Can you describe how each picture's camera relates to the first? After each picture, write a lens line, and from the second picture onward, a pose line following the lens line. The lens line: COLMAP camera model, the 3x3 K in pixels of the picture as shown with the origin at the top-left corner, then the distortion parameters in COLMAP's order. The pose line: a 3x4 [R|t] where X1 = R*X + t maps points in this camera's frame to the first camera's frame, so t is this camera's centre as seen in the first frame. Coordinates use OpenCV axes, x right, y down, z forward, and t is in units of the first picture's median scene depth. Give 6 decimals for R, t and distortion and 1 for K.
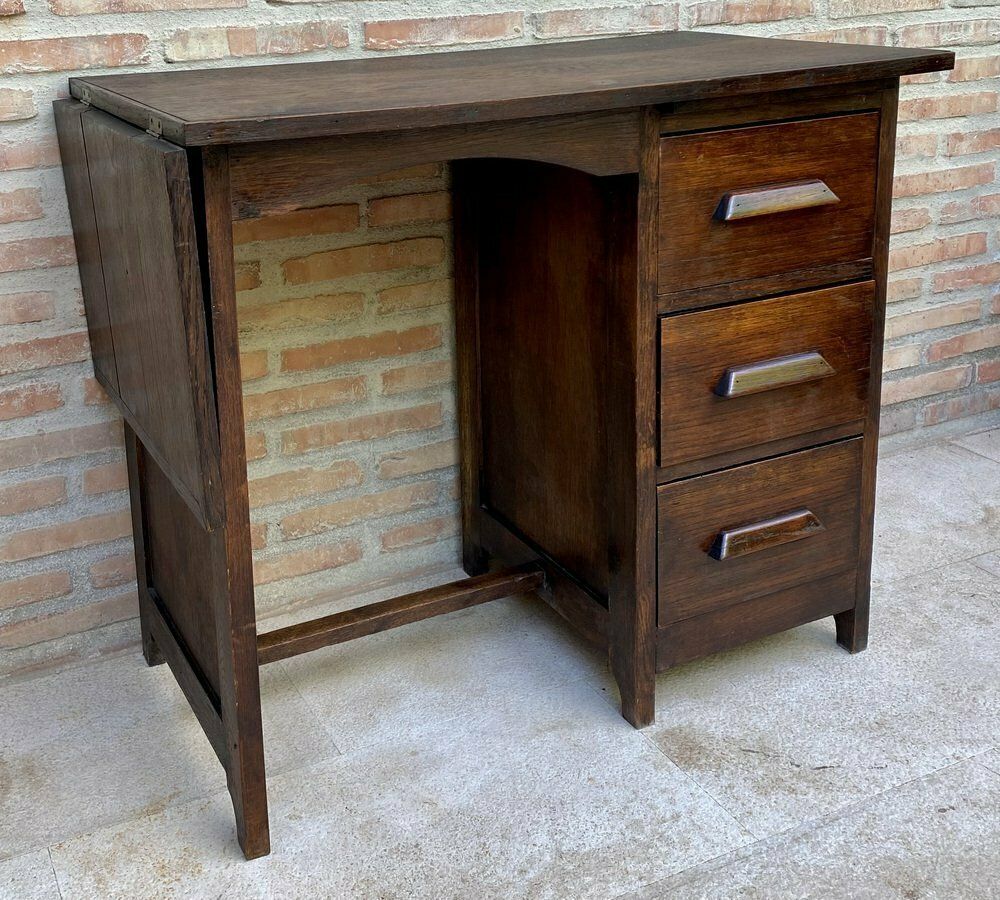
lens RADIAL K [[1267.5, 0, 415.2], [0, 1267.5, 241.6], [0, 0, 1]] dist [0.042460, 0.000000]
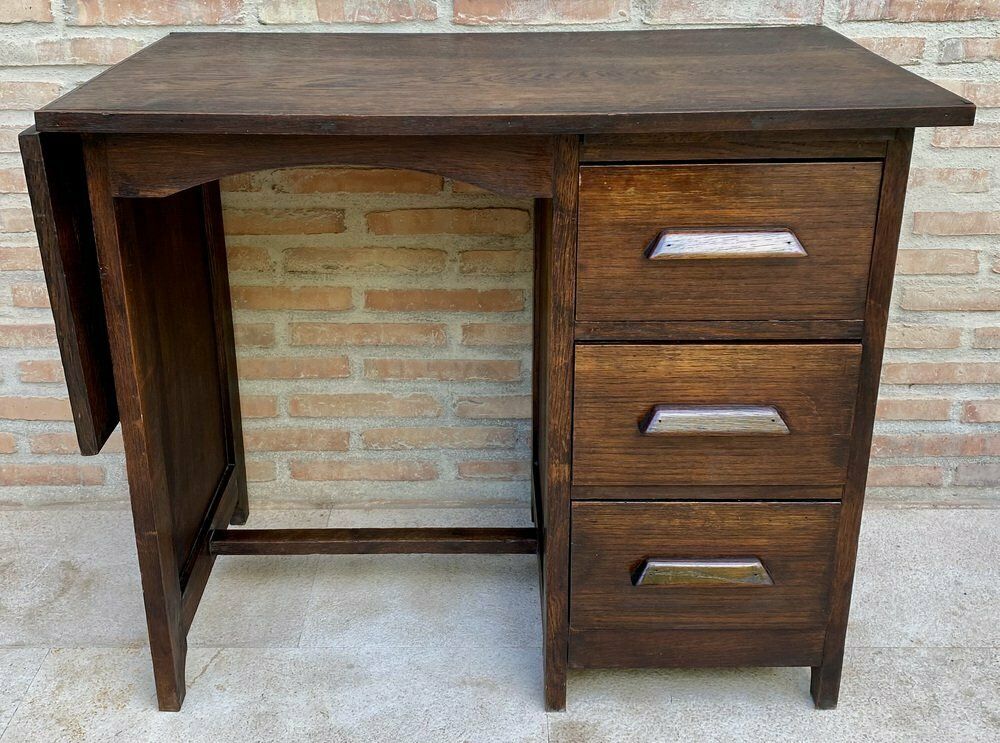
lens RADIAL K [[1105.9, 0, 485.8], [0, 1105.9, 274.6], [0, 0, 1]] dist [0.037089, 0.000000]
pose [[0.902053, 0.180312, -0.392157, 0.404604], [-0.122133, 0.978059, 0.168771, -0.114369], [0.413985, -0.104345, 0.904284, 0.177683]]
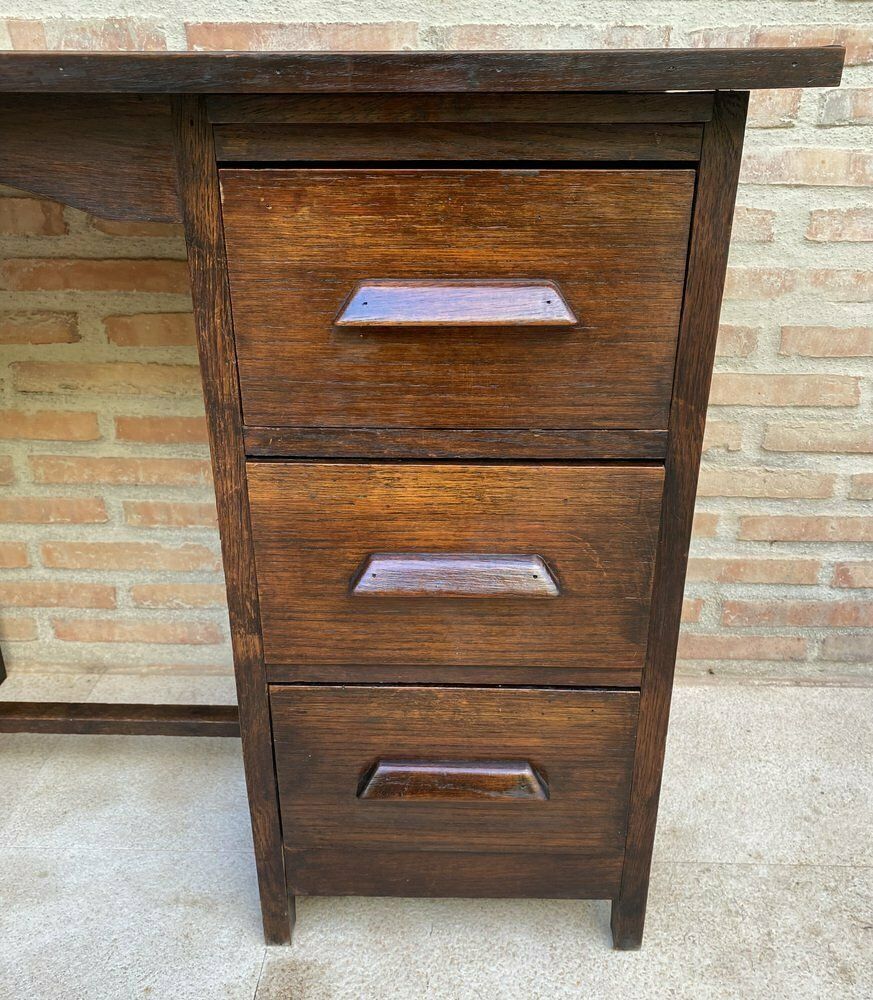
lens RADIAL K [[920.5, 0, 450.9], [0, 920.5, 527.2], [0, 0, 1]] dist [0.015558, 0.000000]
pose [[0.891981, 0.222701, -0.393414, 0.432072], [-0.135587, 0.961970, 0.237130, -0.031421], [0.431261, -0.158174, 0.888254, 0.540487]]
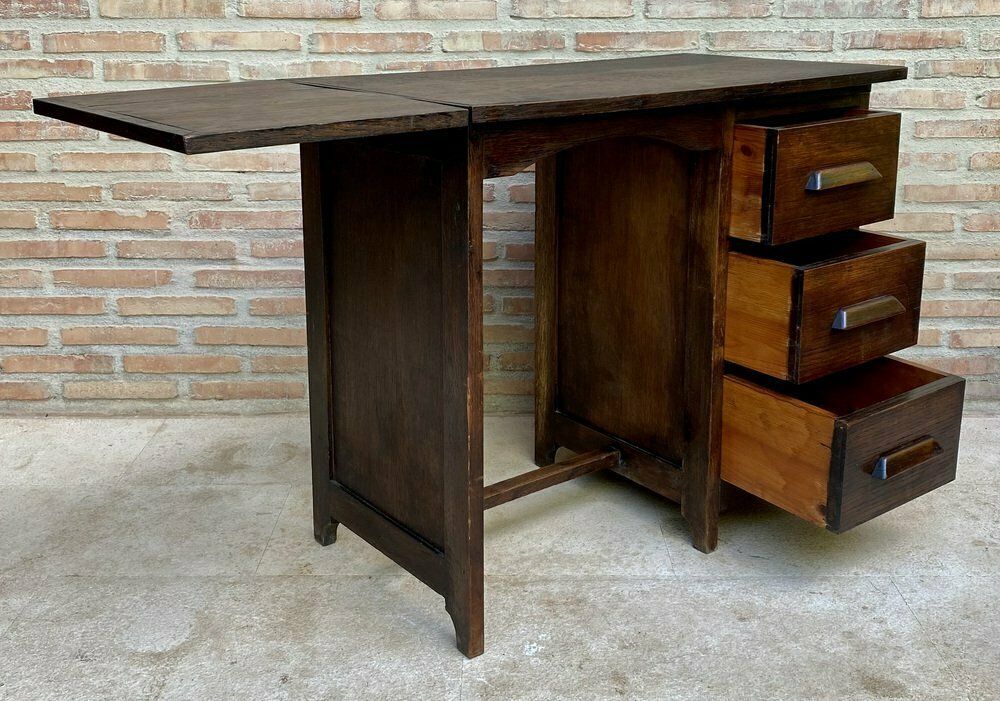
lens RADIAL K [[1152.9, 0, 488.4], [0, 1152.9, 240.1], [0, 0, 1]] dist [0.049160, 0.000000]
pose [[0.900427, 0.124011, -0.416956, 0.497822], [-0.122575, 0.991996, 0.030335, 0.045593], [0.417380, 0.023794, 0.908420, -0.302875]]
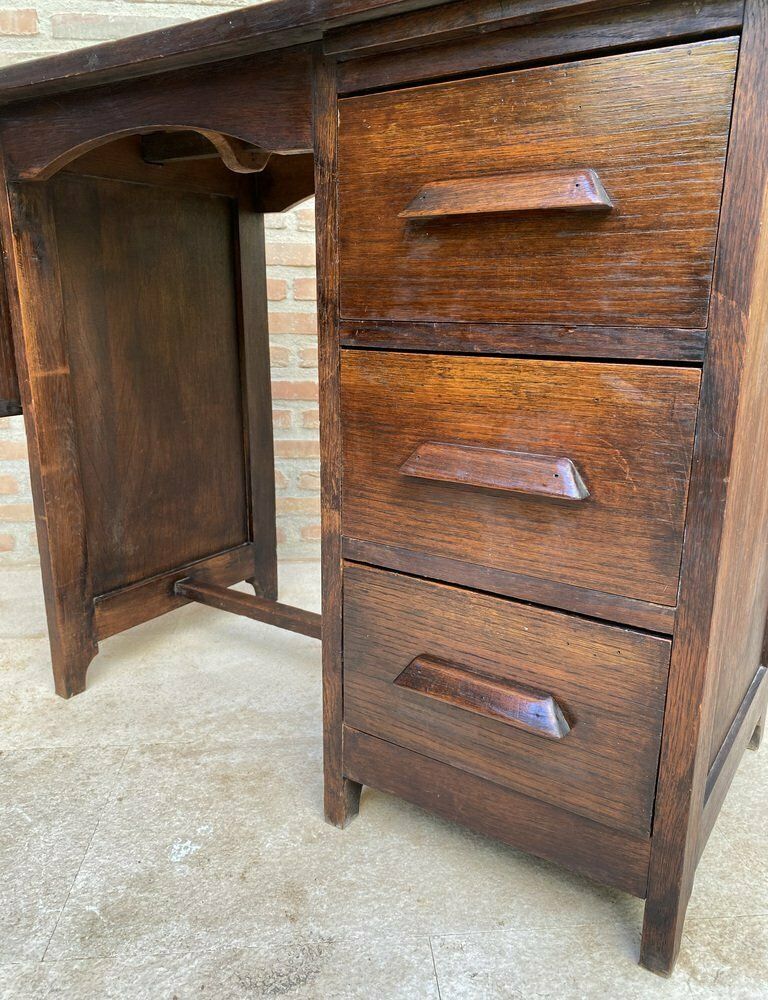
lens RADIAL K [[789.9, 0, 384.0], [0, 789.9, 512.1], [0, 0, 1]] dist [0.025562, -0.029854]
pose [[0.506612, 0.268923, -0.819161, 0.572715], [-0.220512, 0.958925, 0.178430, 0.056710], [0.833498, 0.090240, 0.545104, 0.673096]]
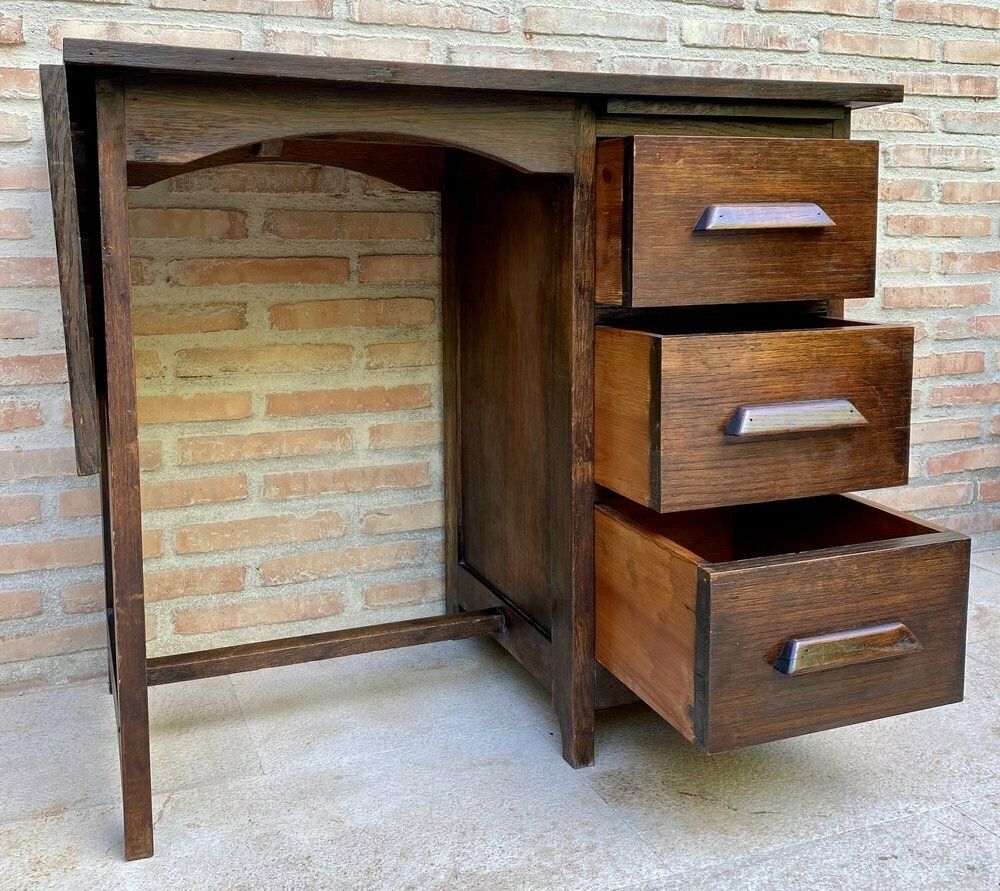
lens RADIAL K [[1066.8, 0, 490.0], [0, 1066.8, 344.0], [0, 0, 1]] dist [0.020039, 0.000000]
pose [[0.997239, 0.032772, -0.066634, 0.146265], [-0.040911, 0.991350, -0.124707, 0.160451], [0.061971, 0.127089, 0.989954, 0.152899]]
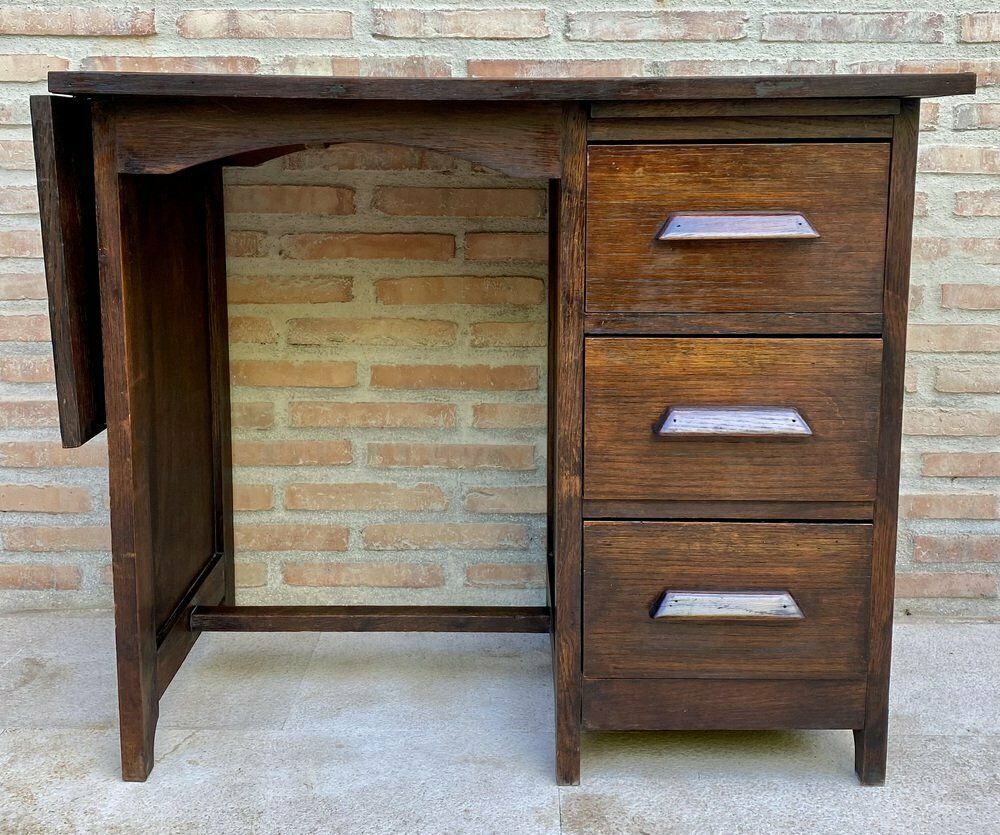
lens RADIAL K [[1199.0, 0, 509.2], [0, 1199.0, 315.8], [0, 0, 1]] dist [0.040721, 0.000000]
pose [[0.899549, 0.099805, -0.425265, 0.461633], [-0.130480, 0.990494, -0.043542, 0.080254], [0.416877, 0.094656, 0.904021, 0.145443]]
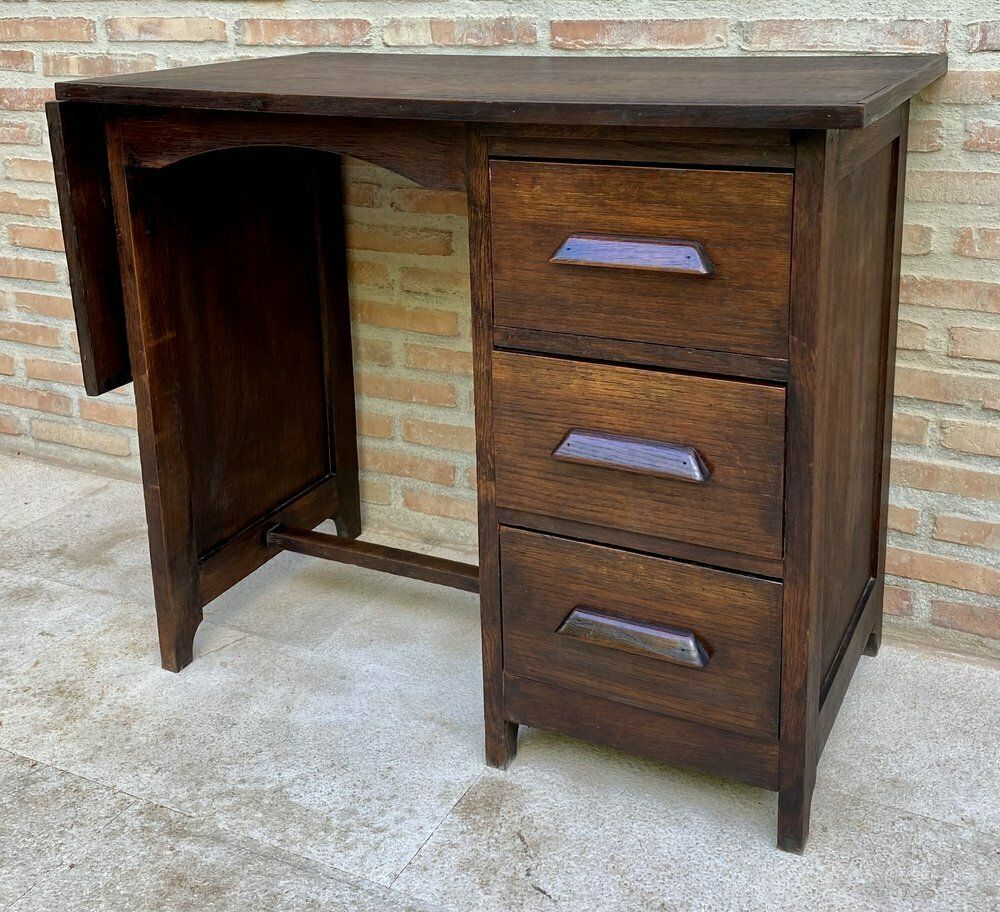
lens RADIAL K [[1244.7, 0, 508.9], [0, 1244.7, 278.4], [0, 0, 1]] dist [0.040759, 0.000000]
pose [[0.616261, 0.212133, -0.758434, 0.790160], [-0.175508, 0.975814, 0.130326, -0.101486], [0.767736, 0.052796, 0.638587, 0.366841]]
